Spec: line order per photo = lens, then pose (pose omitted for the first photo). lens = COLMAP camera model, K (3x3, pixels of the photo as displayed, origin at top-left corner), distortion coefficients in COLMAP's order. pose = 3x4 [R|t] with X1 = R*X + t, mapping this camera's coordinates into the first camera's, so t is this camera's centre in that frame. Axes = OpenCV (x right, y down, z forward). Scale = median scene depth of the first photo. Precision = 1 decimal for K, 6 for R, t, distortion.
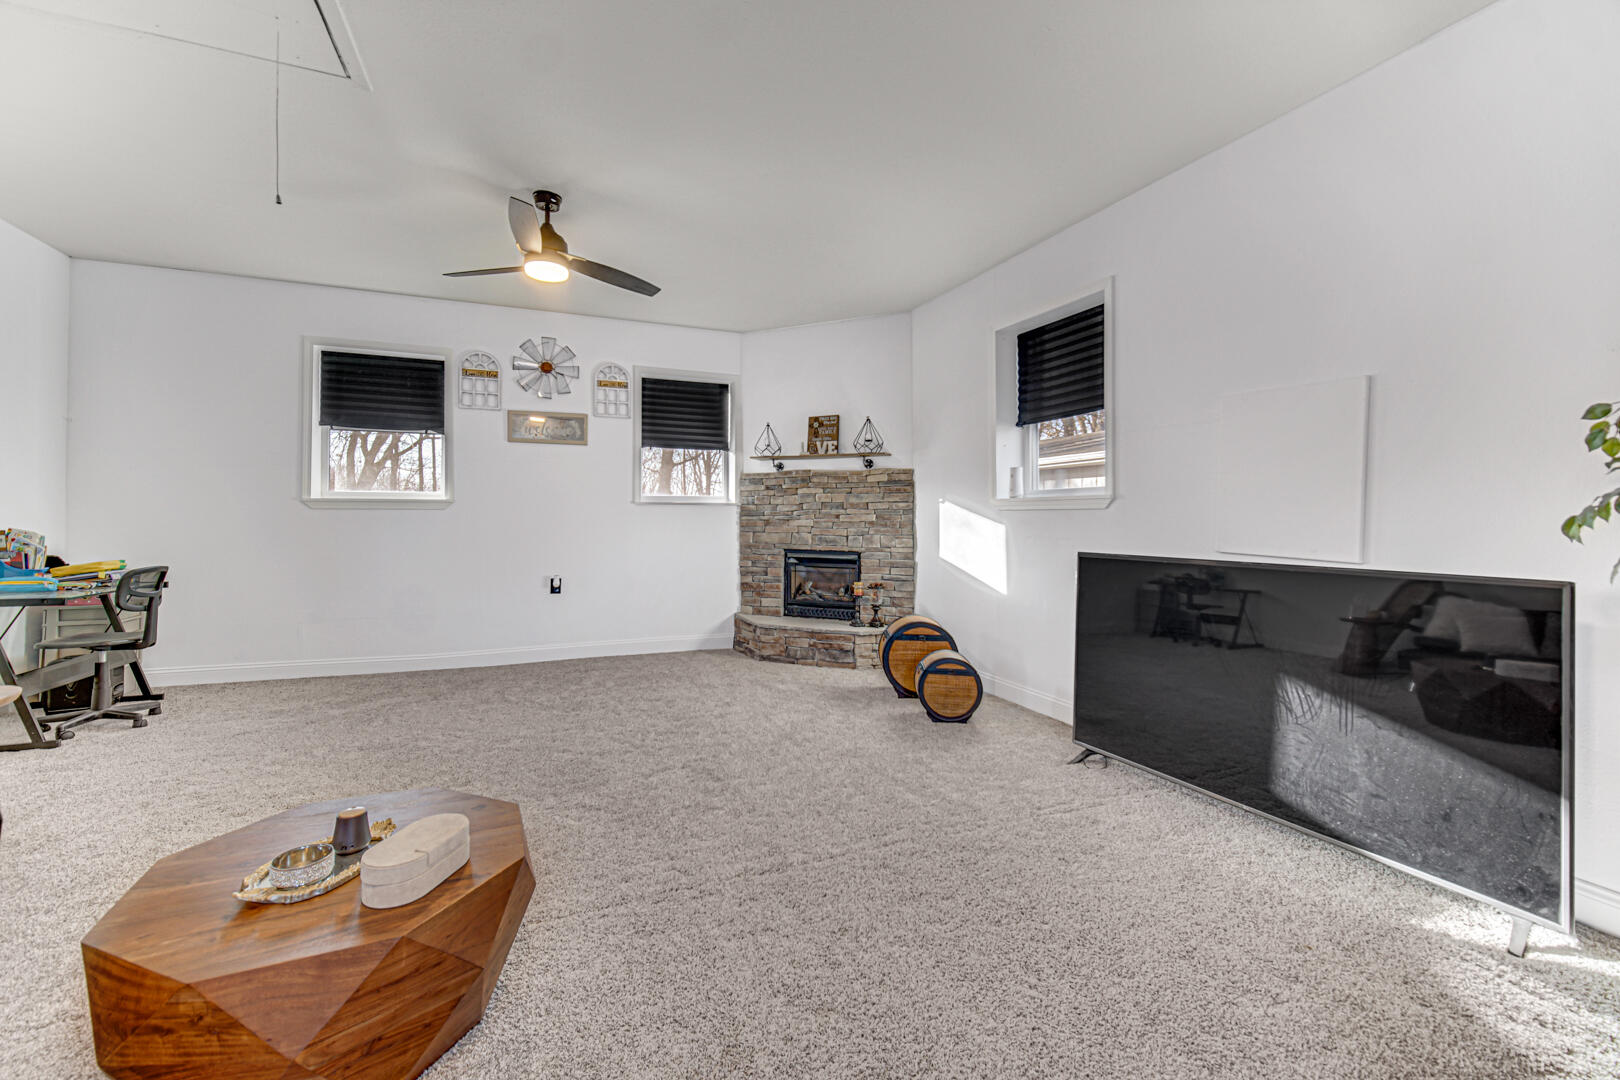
lens RADIAL K [[640.2, 0, 810.4], [0, 640.2, 525.0], [0, 0, 1]] dist [0.000371, 0.000018]
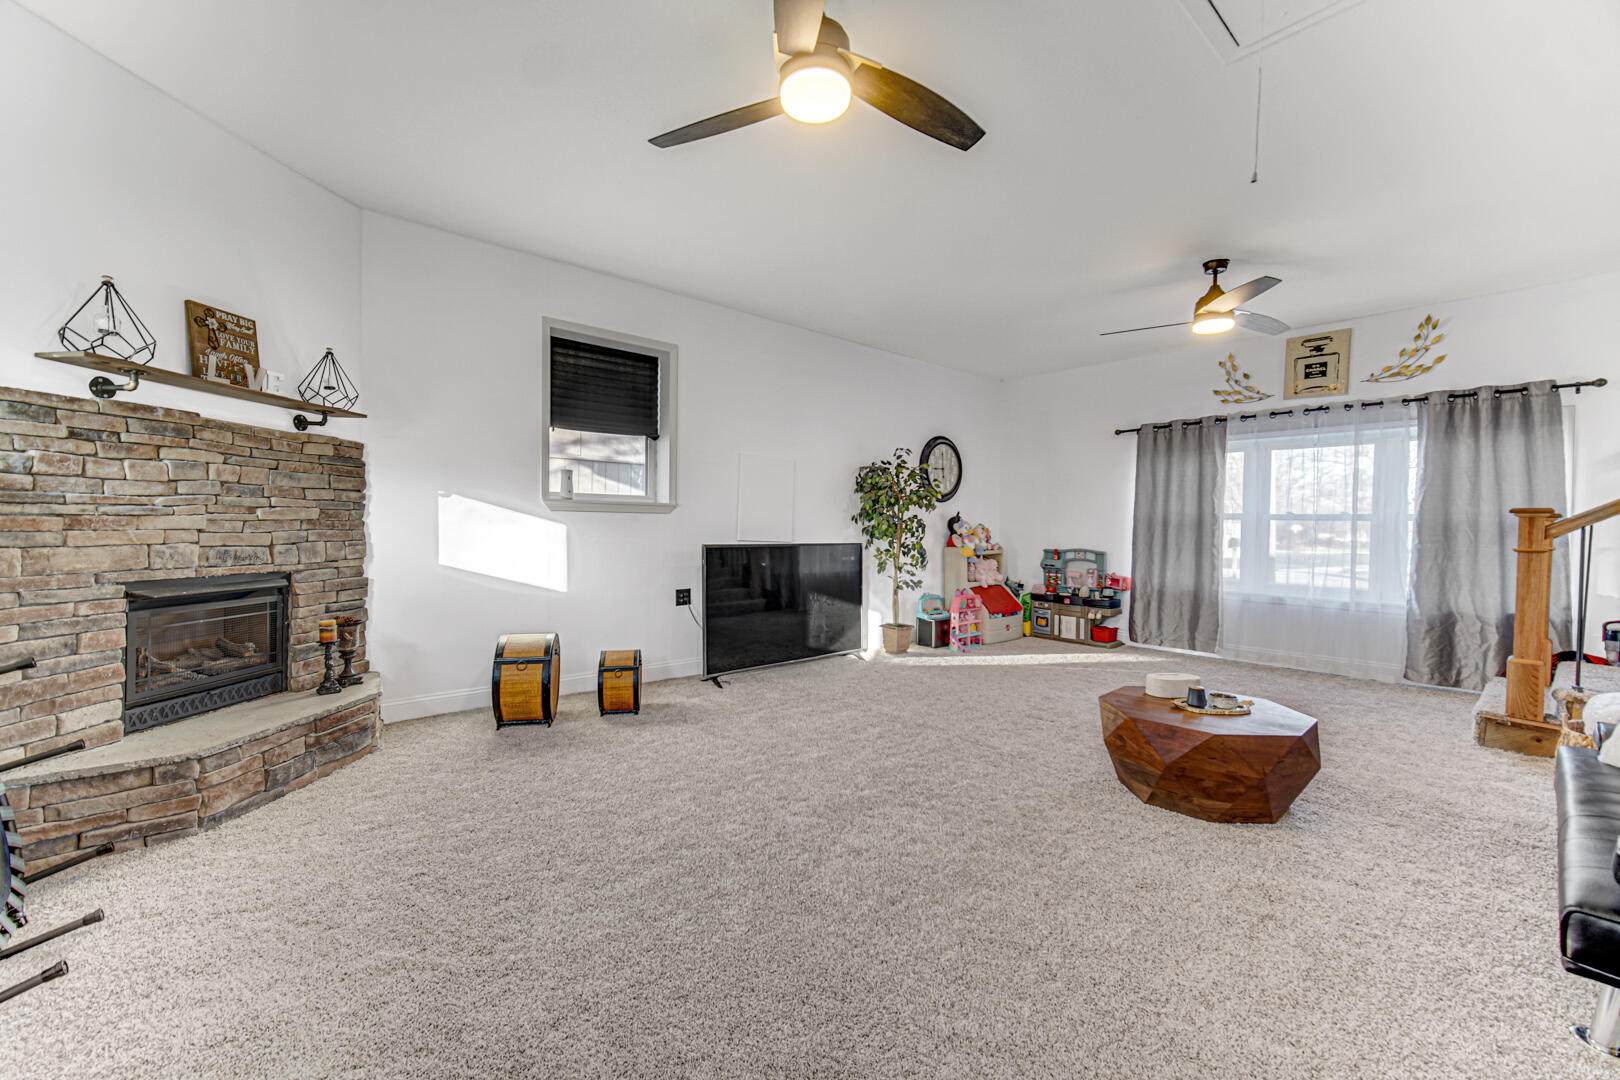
lens RADIAL K [[653.0, 0, 810.0], [0, 653.0, 540.0], [0, 0, 1]] dist [0.000062, 0.000036]
pose [[-0.296482, -0.032247, 0.954494, -0.622970], [-0.011870, 0.999477, 0.030080, -0.010555], [-0.954965, -0.002411, -0.296710, 0.719058]]
